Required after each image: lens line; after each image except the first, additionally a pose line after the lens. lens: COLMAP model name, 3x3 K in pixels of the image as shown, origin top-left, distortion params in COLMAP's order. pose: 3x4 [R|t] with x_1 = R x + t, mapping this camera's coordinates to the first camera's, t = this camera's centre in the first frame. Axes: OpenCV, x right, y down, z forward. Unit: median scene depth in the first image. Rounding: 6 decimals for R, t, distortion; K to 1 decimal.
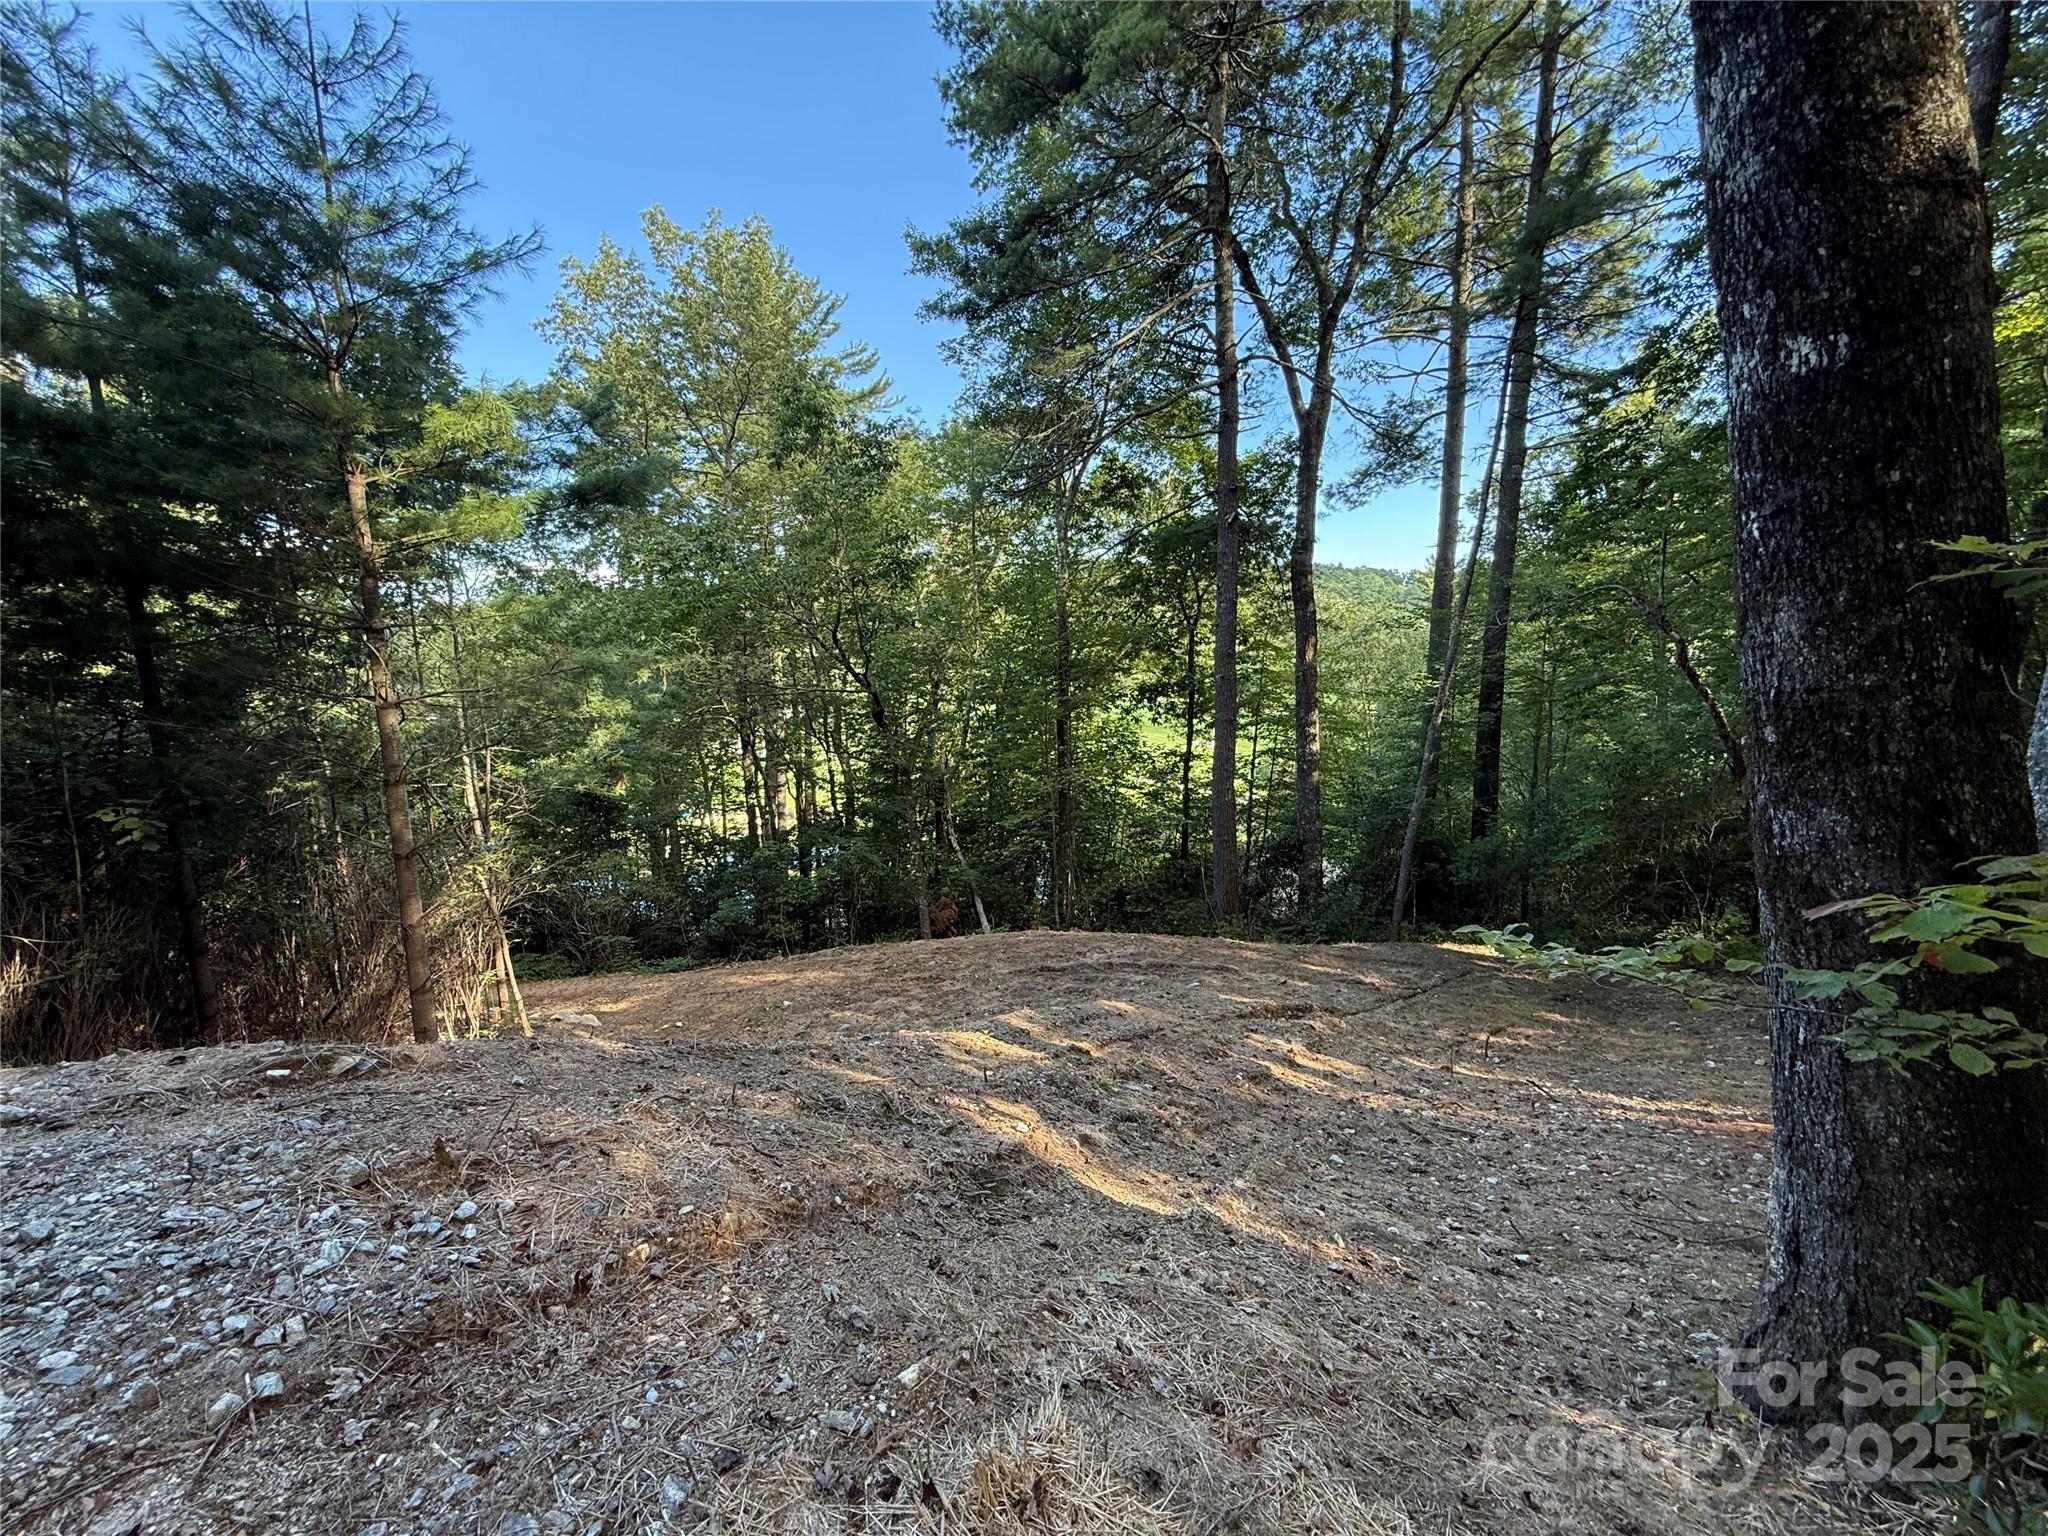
lens RADIAL K [[825.9, 0, 1023.9], [0, 825.9, 770.3], [0, 0, 1]] dist [-0.000433, -0.000163]
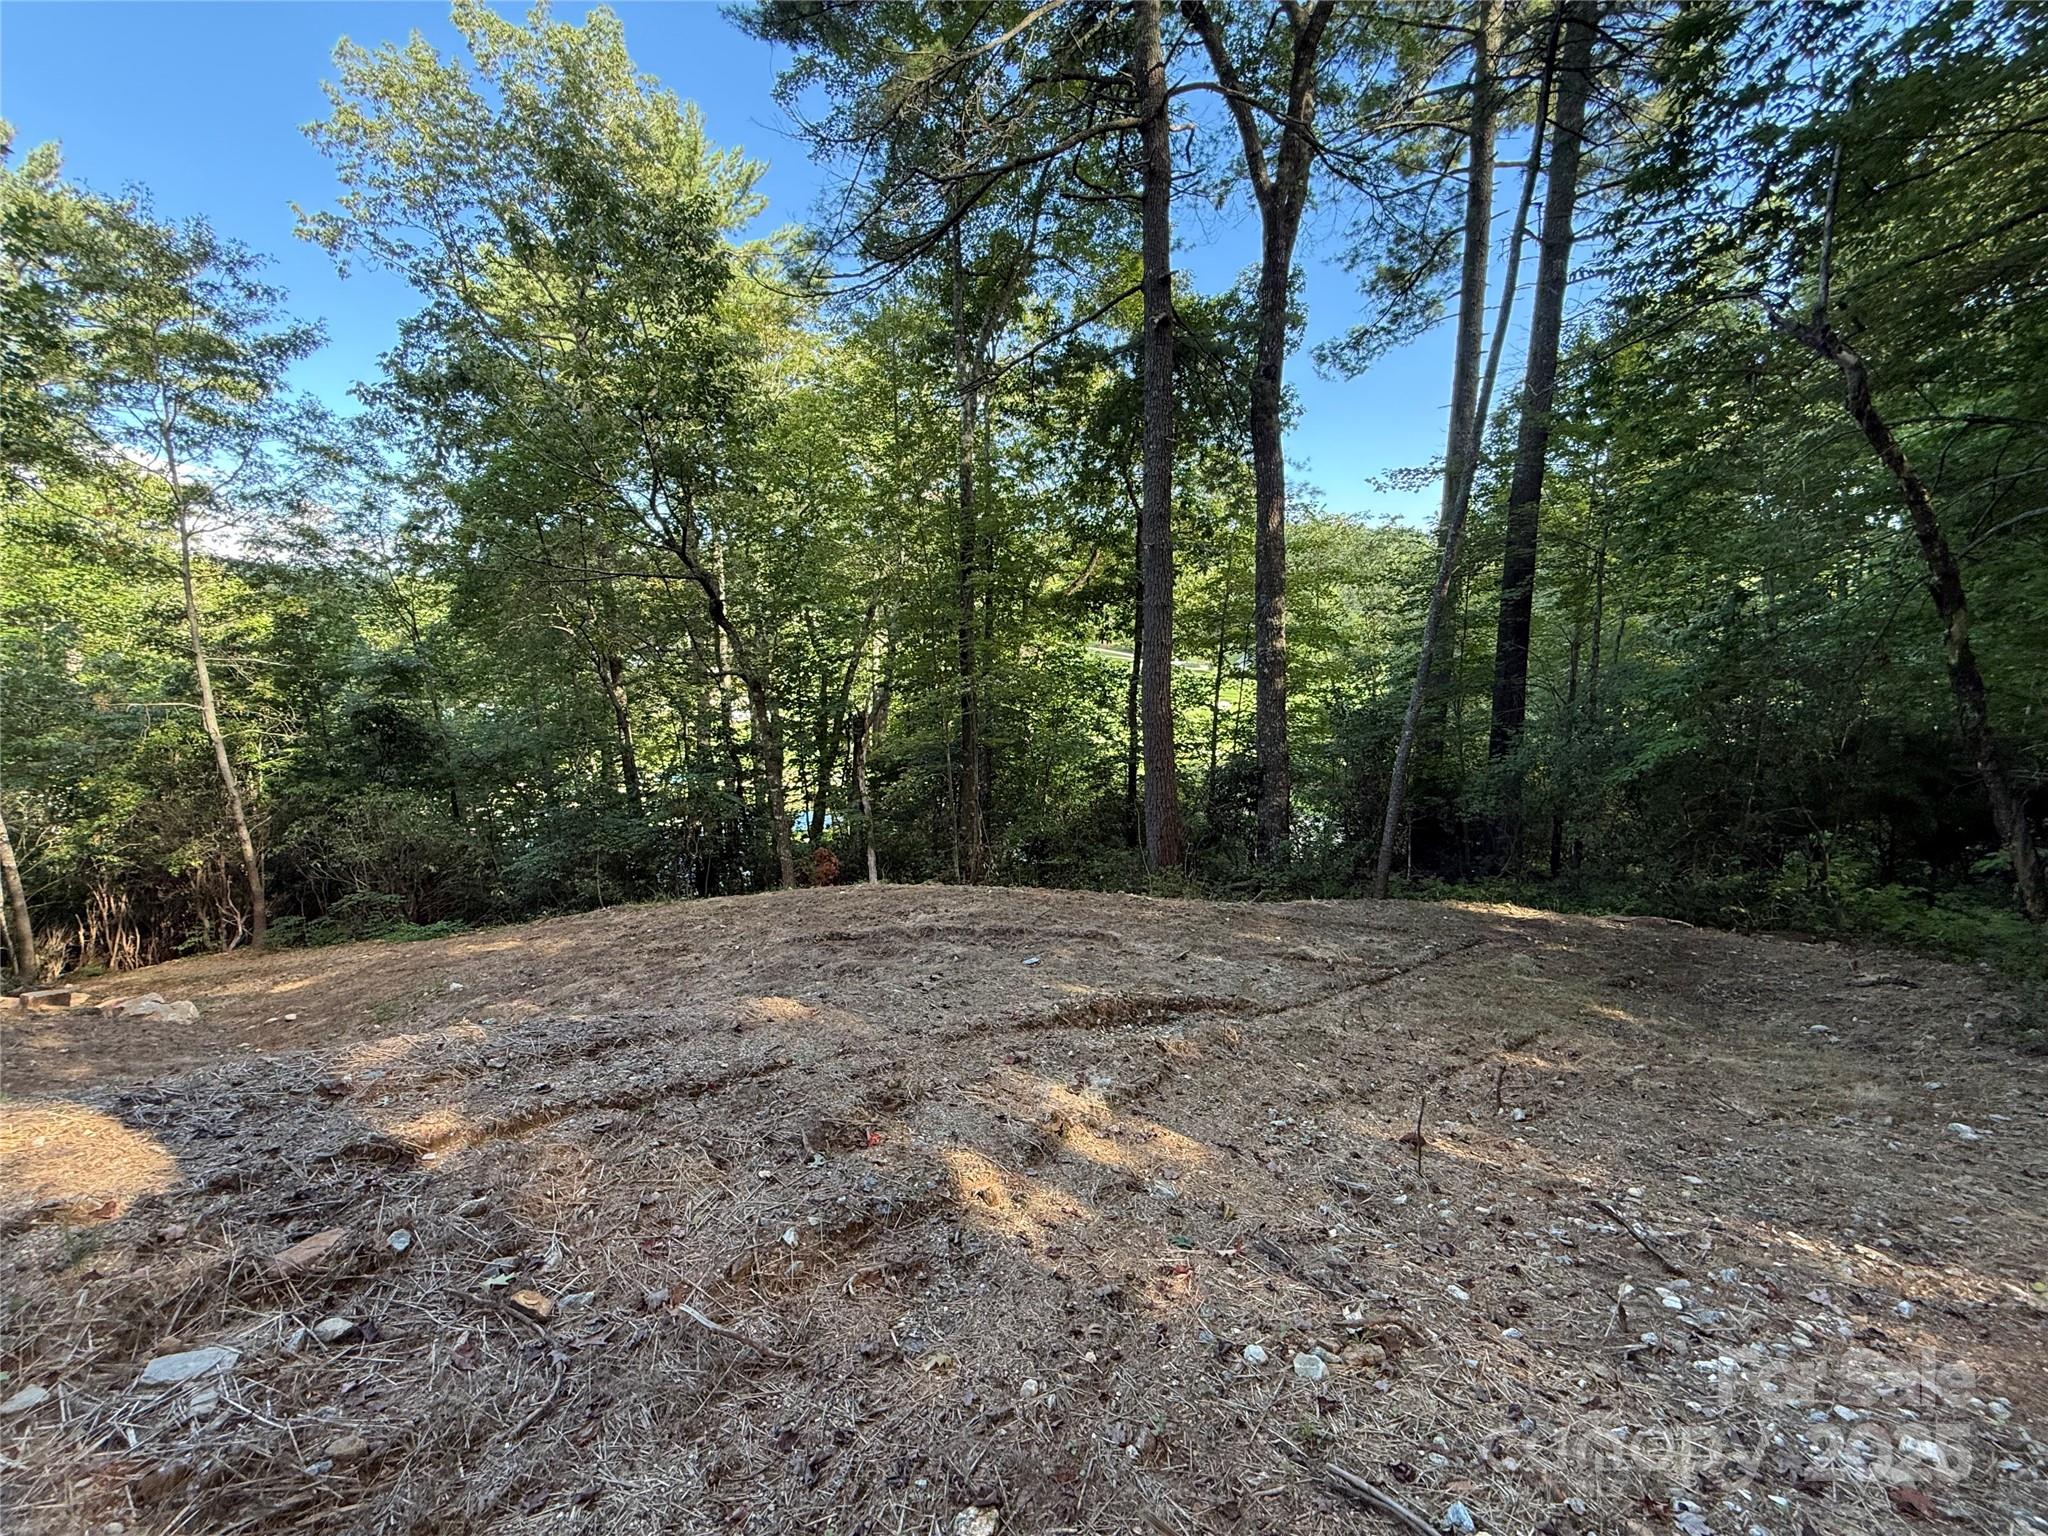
lens RADIAL K [[825.9, 0, 1021.5], [0, 825.9, 766.6], [0, 0, 1]] dist [-0.000433, -0.000163]
pose [[0.999737, -0.001878, -0.022838, 0.125848], [0.002696, 0.999354, 0.035826, 0.052986], [0.022756, -0.035878, 0.999097, 0.223110]]
